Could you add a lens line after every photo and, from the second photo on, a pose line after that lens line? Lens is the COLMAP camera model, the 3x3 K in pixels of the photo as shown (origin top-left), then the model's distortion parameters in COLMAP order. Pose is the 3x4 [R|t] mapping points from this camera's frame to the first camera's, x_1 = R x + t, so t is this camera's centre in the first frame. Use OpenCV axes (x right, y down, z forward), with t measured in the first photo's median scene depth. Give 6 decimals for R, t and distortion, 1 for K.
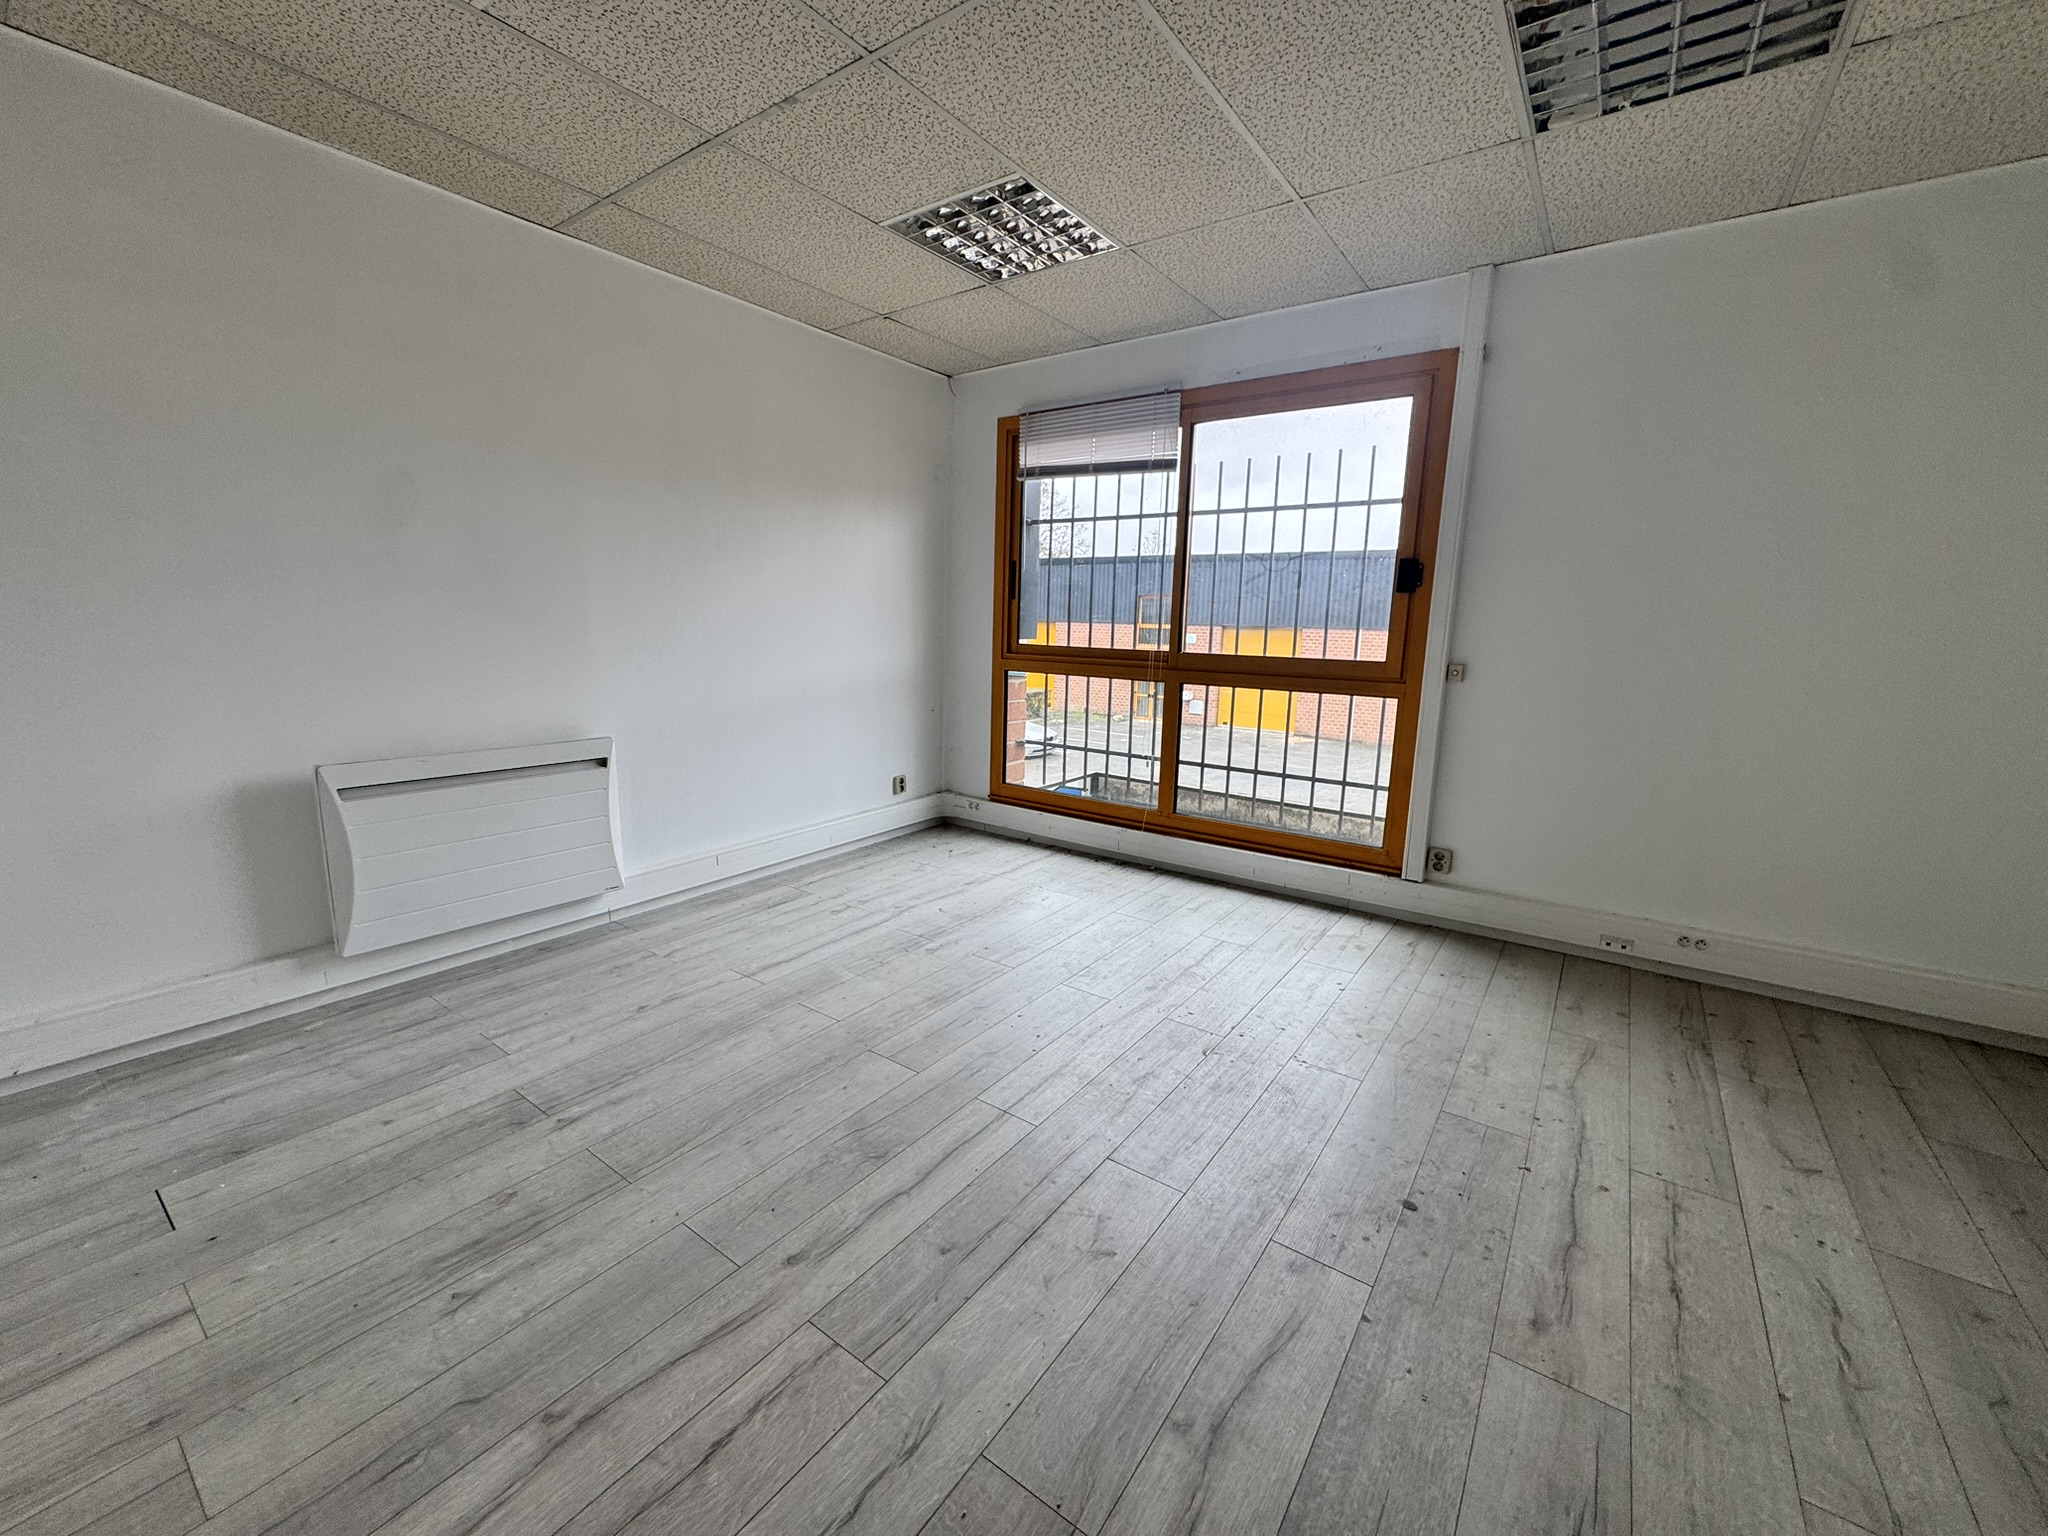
lens RADIAL K [[818.0, 0, 1018.3], [0, 818.0, 767.9], [0, 0, 1]] dist [-0.005853, 0.000967]
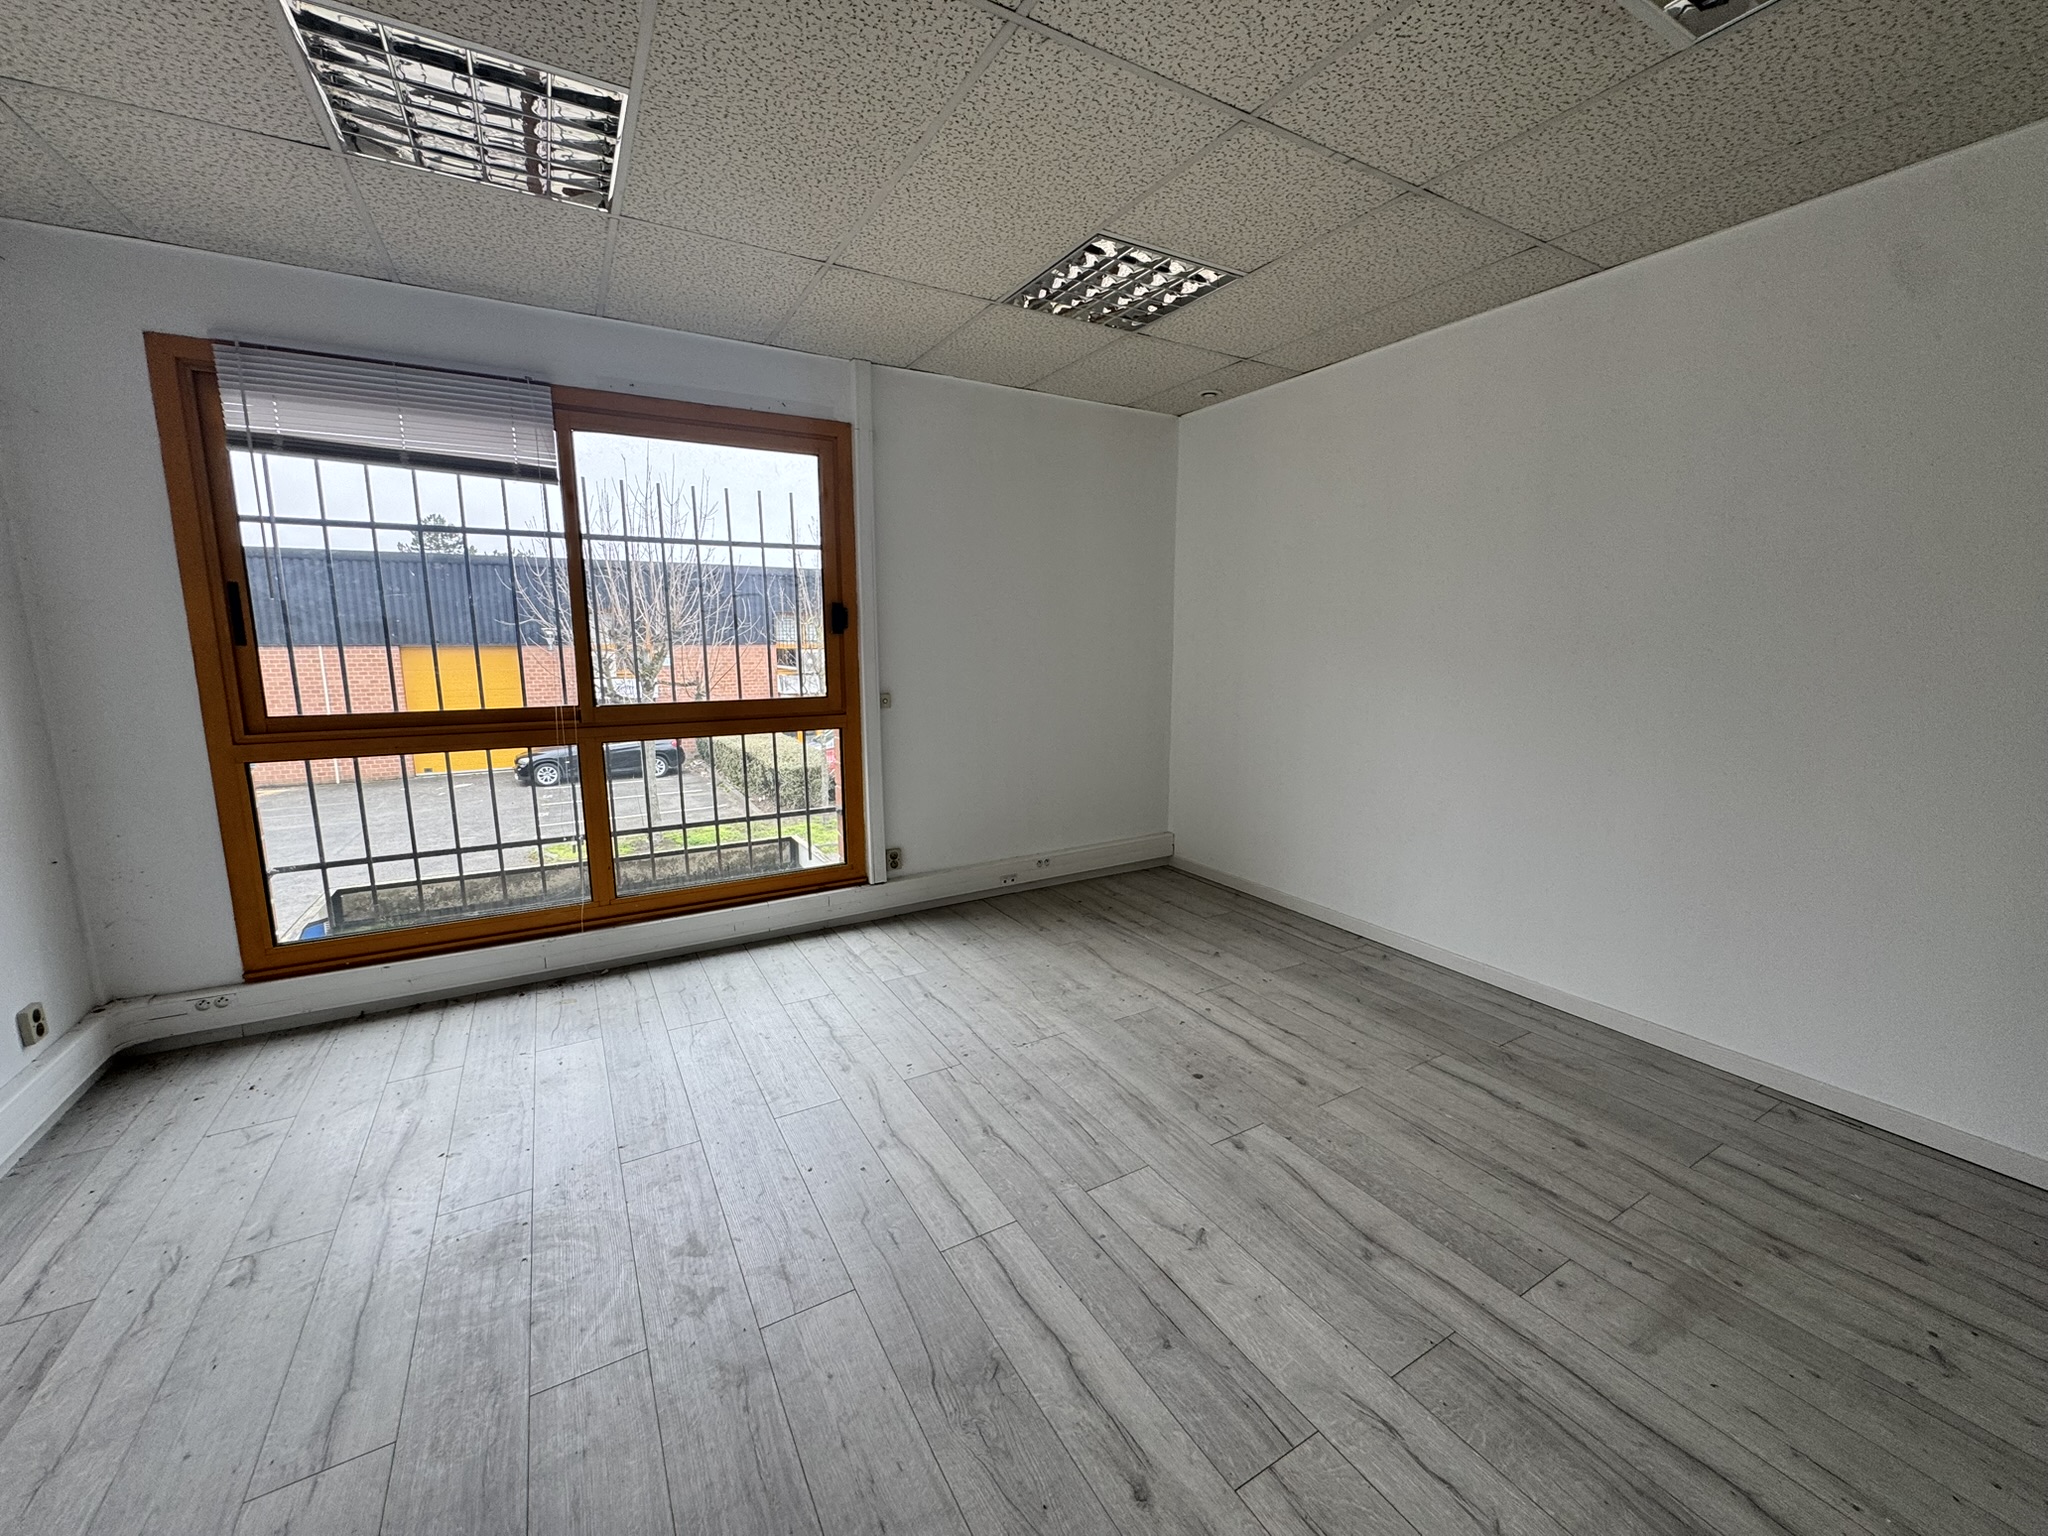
lens RADIAL K [[818.0, 0, 1024.6], [0, 818.0, 768.1], [0, 0, 1]] dist [-0.005853, 0.000967]
pose [[0.395012, -0.171408, 0.902544, -0.465798], [0.175922, 0.978372, 0.108814, -0.113814], [-0.901675, 0.115794, 0.416623, 0.333660]]
